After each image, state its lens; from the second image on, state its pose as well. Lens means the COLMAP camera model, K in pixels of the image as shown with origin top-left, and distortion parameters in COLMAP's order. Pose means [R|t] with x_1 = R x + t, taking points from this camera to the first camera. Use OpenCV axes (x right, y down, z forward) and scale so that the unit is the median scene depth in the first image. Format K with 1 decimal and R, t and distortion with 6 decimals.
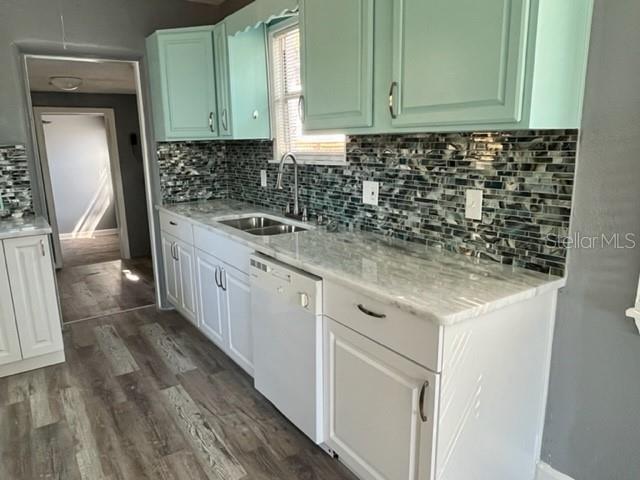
lens RADIAL K [[465.8, 0, 312.6], [0, 465.8, 241.6], [0, 0, 1]] dist [-0.006344, -0.000727]
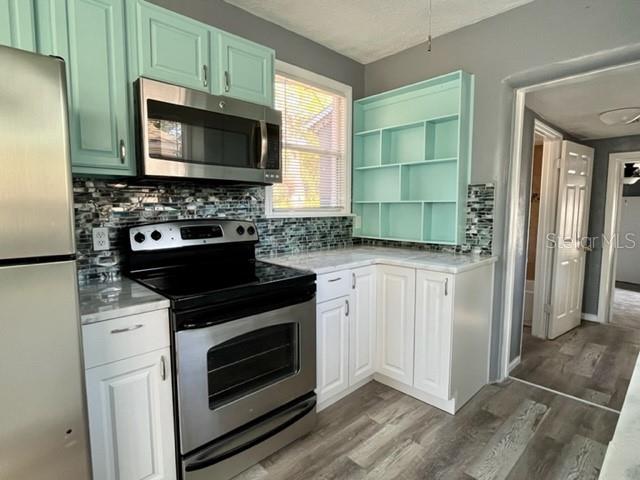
lens RADIAL K [[347.2, 0, 312.2], [0, 347.2, 238.8], [0, 0, 1]] dist [-0.003992, 0.000723]
pose [[0.160674, 0.113504, -0.980459, 0.048421], [-0.210892, 0.974373, 0.078239, -0.069609], [0.964214, 0.194200, 0.180494, 0.520257]]
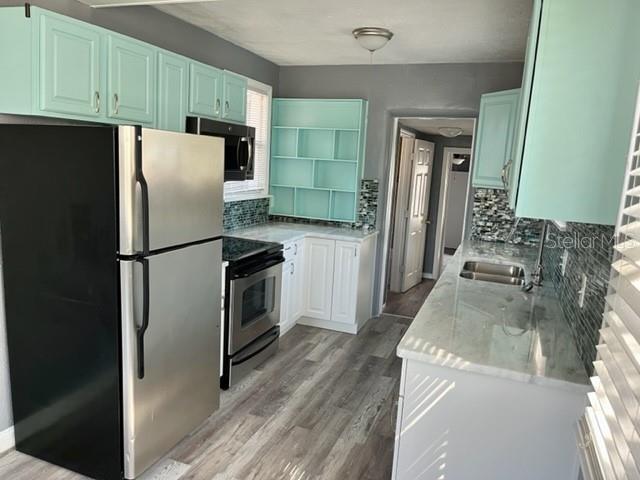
lens RADIAL K [[489.3, 0, 314.1], [0, 489.3, 234.3], [0, 0, 1]] dist [0.066347, -0.003026]
pose [[0.569928, 0.175735, -0.802682, 0.504850], [-0.238136, 0.970264, 0.043341, -0.064585], [0.786431, 0.166446, 0.594830, -0.026088]]
